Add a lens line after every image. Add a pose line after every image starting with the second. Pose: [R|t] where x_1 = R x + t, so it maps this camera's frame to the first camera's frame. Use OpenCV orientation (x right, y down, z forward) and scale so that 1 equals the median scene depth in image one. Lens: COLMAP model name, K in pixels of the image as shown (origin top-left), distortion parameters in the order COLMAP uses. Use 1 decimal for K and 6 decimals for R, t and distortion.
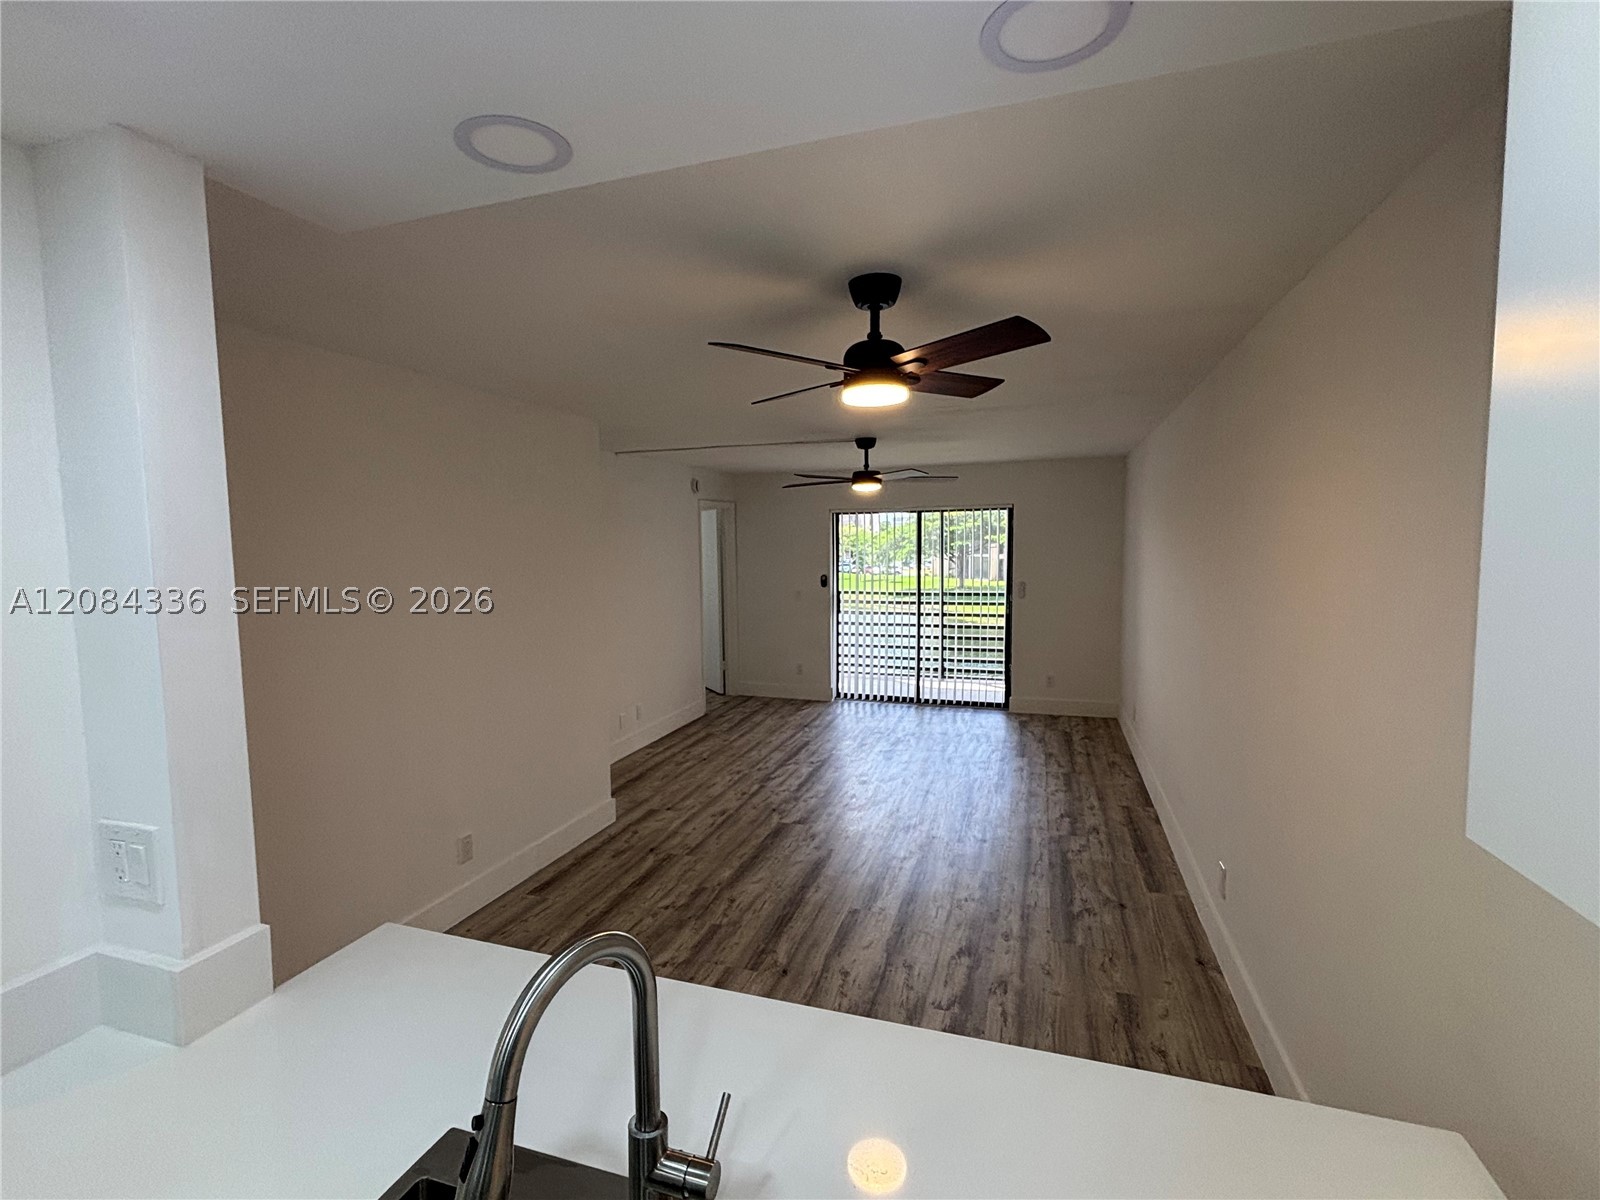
lens RADIAL K [[741.2, 0, 797.8], [0, 741.2, 598.9], [0, 0, 1]] dist [0.004282, -0.002344]
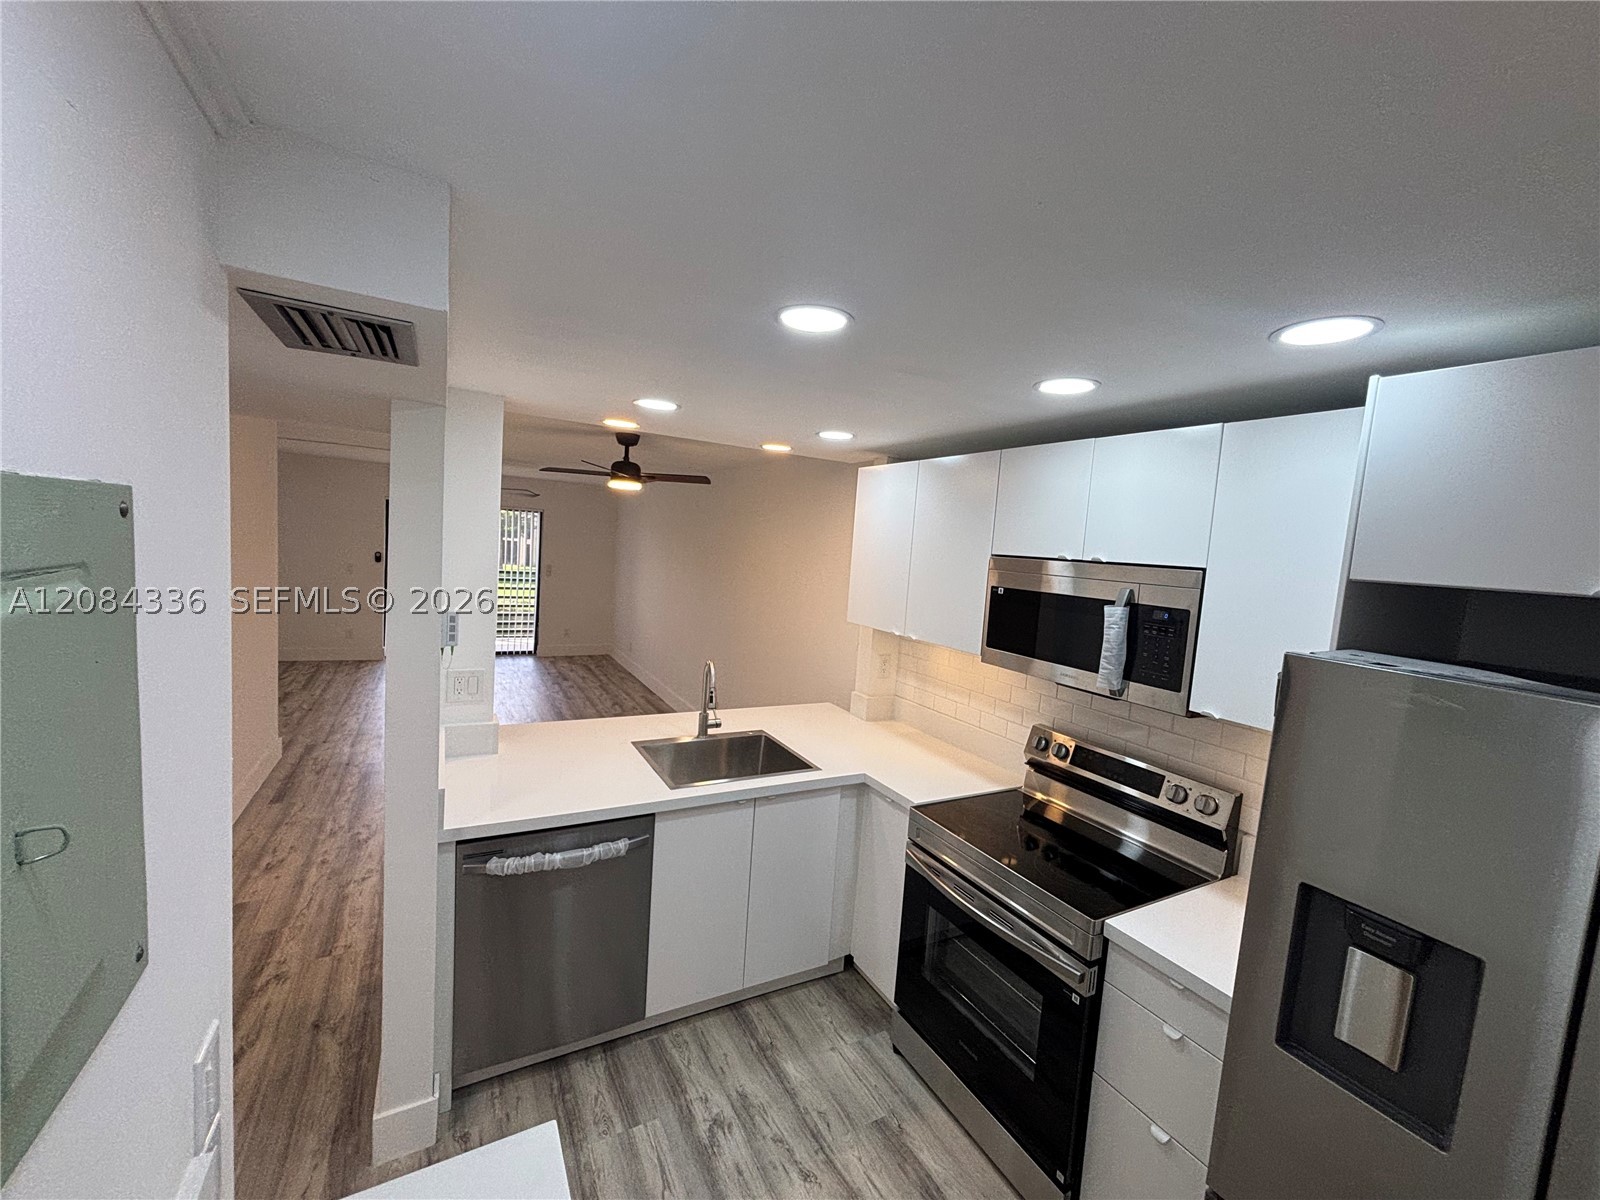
lens RADIAL K [[641.3, 0, 796.8], [0, 641.3, 607.4], [0, 0, 1]] dist [0.004605, 0.000679]
pose [[0.685319, -0.017103, 0.728042, -0.416448], [-0.018062, 0.999017, 0.040471, 0.000345], [-0.728019, -0.040885, 0.684337, -0.303765]]
